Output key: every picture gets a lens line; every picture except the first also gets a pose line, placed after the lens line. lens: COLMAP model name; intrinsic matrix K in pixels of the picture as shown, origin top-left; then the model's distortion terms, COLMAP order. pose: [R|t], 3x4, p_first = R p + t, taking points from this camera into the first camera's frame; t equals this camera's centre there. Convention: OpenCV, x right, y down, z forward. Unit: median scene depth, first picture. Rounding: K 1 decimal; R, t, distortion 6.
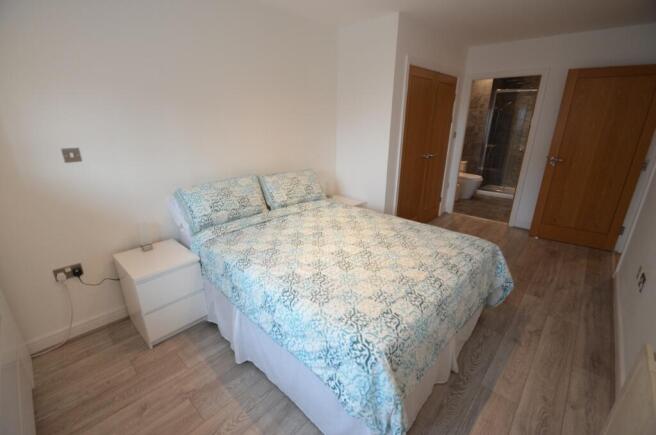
lens RADIAL K [[287.4, 0, 326.3], [0, 287.4, 217.6], [0, 0, 1]] dist [0.008844, -0.010193]
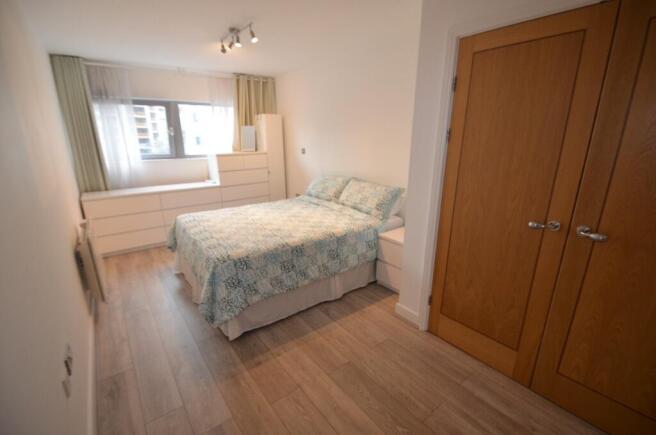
lens RADIAL K [[287.4, 0, 326.7], [0, 287.4, 217.8], [0, 0, 1]] dist [0.008844, -0.010193]
pose [[-0.157348, 0.264149, -0.951560, 1.466532], [-0.316085, 0.899402, 0.301937, -0.469578], [0.935592, 0.348283, -0.058026, 1.401802]]
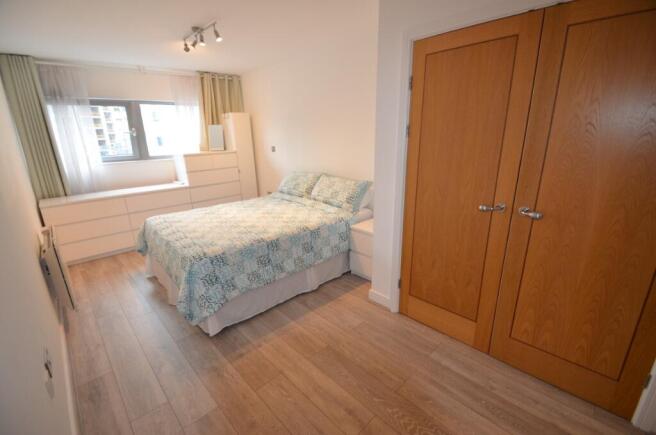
lens RADIAL K [[287.4, 0, 326.2], [0, 287.4, 217.6], [0, 0, 1]] dist [0.008844, -0.010193]
pose [[-0.056329, 0.277598, -0.959045, 1.519087], [-0.298656, 0.911902, 0.281494, -0.471330], [0.952697, 0.302280, 0.031539, 1.408926]]
